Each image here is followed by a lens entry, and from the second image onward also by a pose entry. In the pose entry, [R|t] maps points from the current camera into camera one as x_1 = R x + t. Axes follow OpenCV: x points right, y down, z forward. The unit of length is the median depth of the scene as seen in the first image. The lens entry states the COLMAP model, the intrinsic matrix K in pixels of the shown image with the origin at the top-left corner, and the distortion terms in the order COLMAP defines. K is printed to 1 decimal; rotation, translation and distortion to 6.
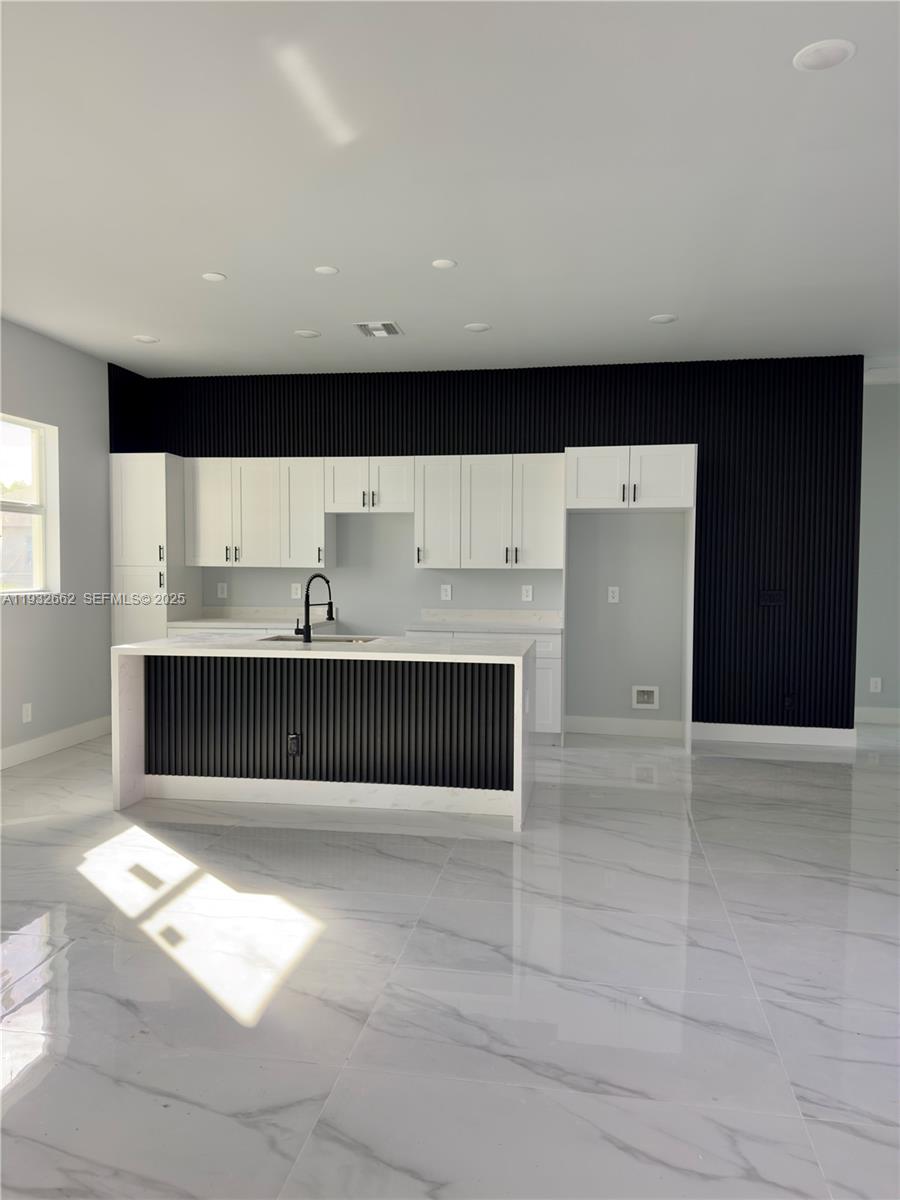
lens RADIAL K [[849.2, 0, 450.8], [0, 849.2, 600.0], [0, 0, 1]] dist [0.055181, -0.065554]
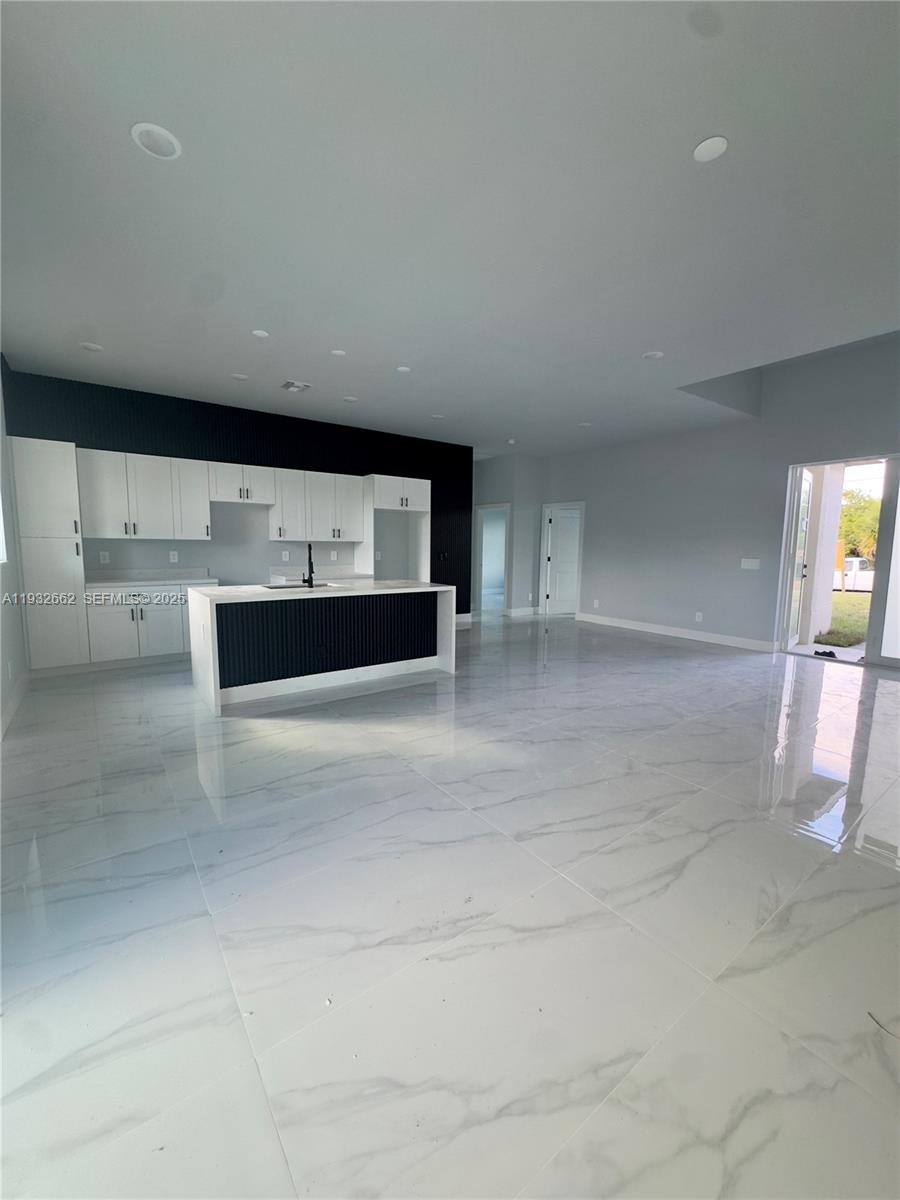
lens RADIAL K [[484.1, 0, 455.5], [0, 484.1, 596.6], [0, 0, 1]] dist [-0.008592, 0.001267]
pose [[0.690850, -0.075447, 0.719050, -0.626861], [0.023211, 0.996342, 0.082241, -0.000778], [-0.722625, -0.040127, 0.690075, 0.188904]]
